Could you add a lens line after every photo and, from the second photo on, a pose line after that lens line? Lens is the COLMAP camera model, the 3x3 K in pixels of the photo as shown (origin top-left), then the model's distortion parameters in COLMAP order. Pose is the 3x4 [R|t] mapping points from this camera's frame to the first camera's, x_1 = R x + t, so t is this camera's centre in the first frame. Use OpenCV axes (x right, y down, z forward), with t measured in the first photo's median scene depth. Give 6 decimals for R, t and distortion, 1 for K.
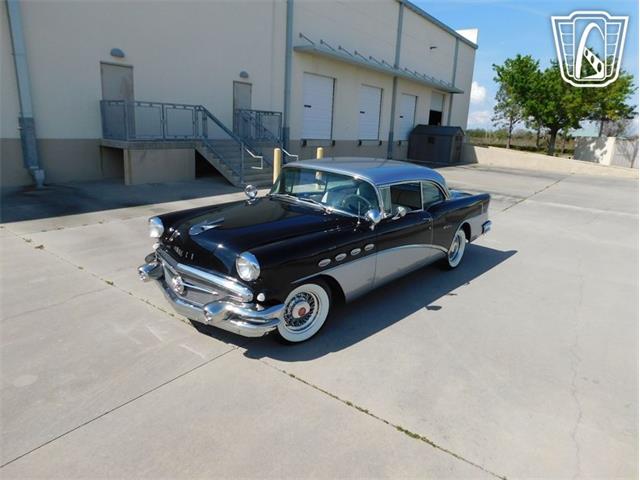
lens RADIAL K [[425.2, 0, 320.0], [0, 425.2, 240.0], [0, 0, 1]] dist [-0.077852, 0.066094]
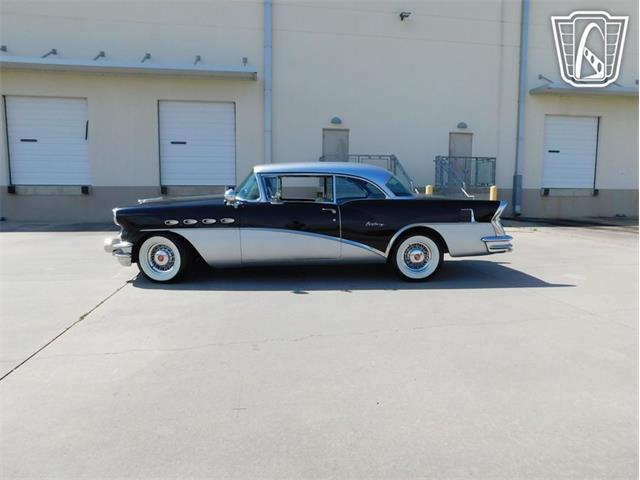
lens RADIAL K [[425.2, 0, 320.0], [0, 425.2, 240.0], [0, 0, 1]] dist [-0.077852, 0.066094]
pose [[0.699612, 0.033896, -0.713719, 0.317744], [-0.154263, 0.982482, -0.104554, 0.042365], [0.697672, 0.183248, 0.692585, 0.097795]]
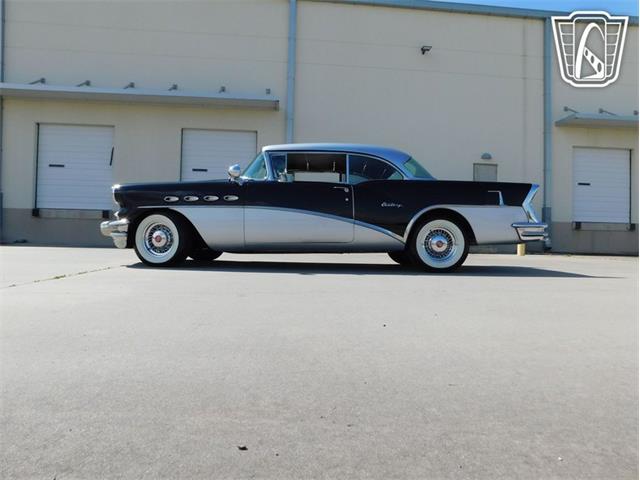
lens RADIAL K [[425.2, 0, 320.0], [0, 425.2, 240.0], [0, 0, 1]] dist [-0.077852, 0.066094]
pose [[0.659281, -0.044463, -0.750581, 0.301439], [-0.181096, 0.959474, -0.215905, 0.087297], [0.729762, 0.278269, 0.624511, 0.137731]]
